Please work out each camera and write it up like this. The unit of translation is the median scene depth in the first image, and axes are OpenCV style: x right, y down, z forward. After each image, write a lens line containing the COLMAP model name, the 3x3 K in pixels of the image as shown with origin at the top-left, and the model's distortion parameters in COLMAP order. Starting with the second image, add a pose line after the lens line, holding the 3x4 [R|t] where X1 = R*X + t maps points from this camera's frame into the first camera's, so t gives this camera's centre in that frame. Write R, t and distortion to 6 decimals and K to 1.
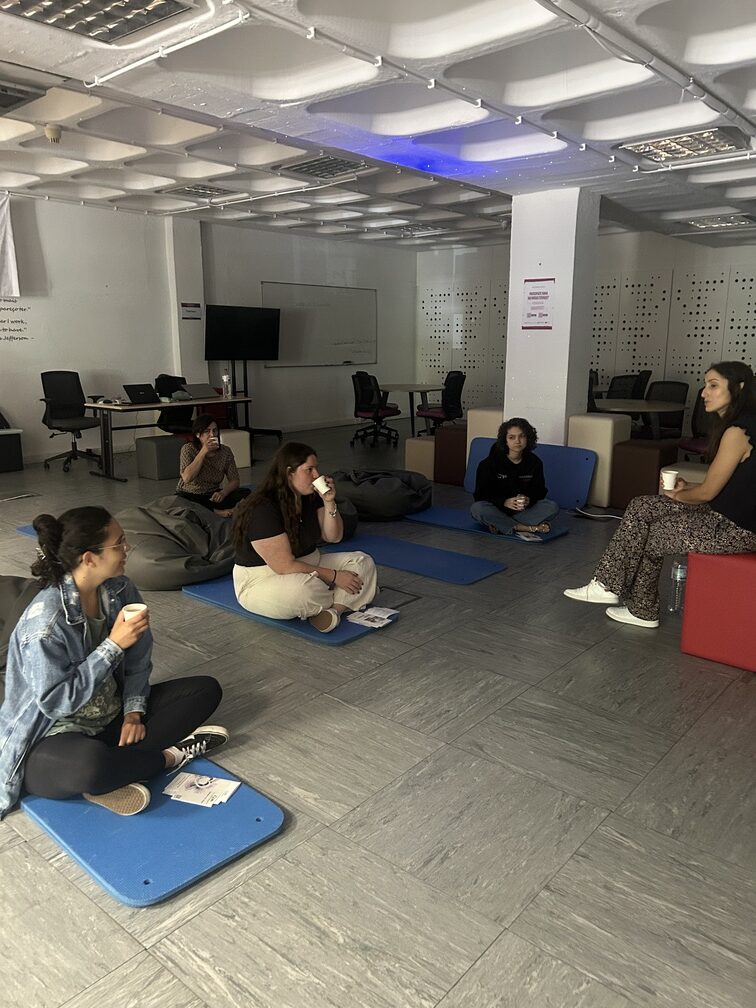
lens RADIAL K [[756.7, 0, 373.5], [0, 756.7, 516.3], [0, 0, 1]] dist [0.032890, -0.042839]
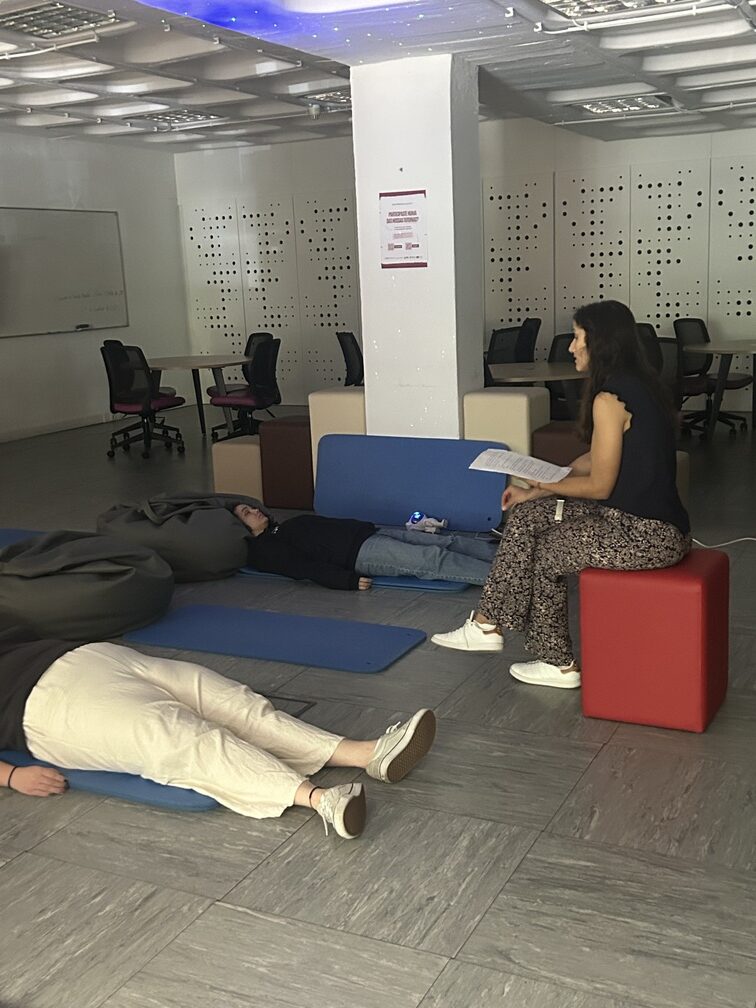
lens RADIAL K [[1125.0, 0, 378.8], [0, 1125.0, 523.0], [0, 0, 1]] dist [0.028314, 0.000000]
pose [[0.968065, -0.093040, 0.232796, -0.050657], [0.097023, 0.995266, -0.005690, -0.017655], [-0.231164, 0.028095, 0.972509, 0.045909]]
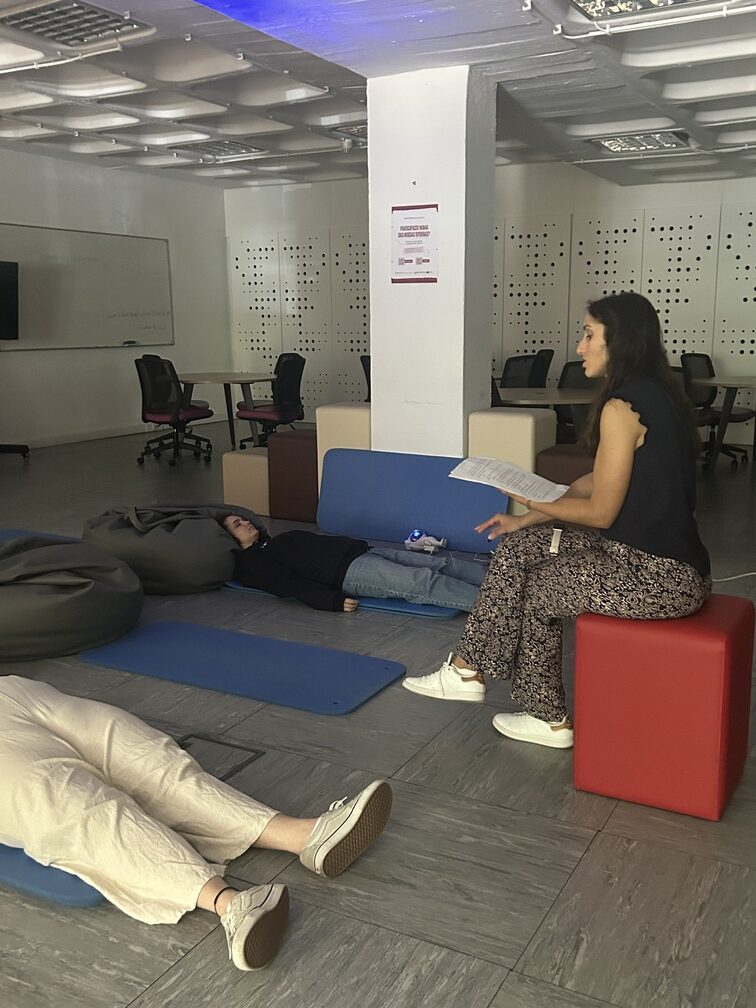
lens RADIAL K [[955.5, 0, 390.8], [0, 955.5, 519.0], [0, 0, 1]] dist [0.017127, 0.000000]
pose [[0.976383, -0.049576, 0.210280, 0.009479], [0.054934, 0.998295, -0.019714, -0.023384], [-0.208945, 0.030800, 0.977442, 0.177247]]
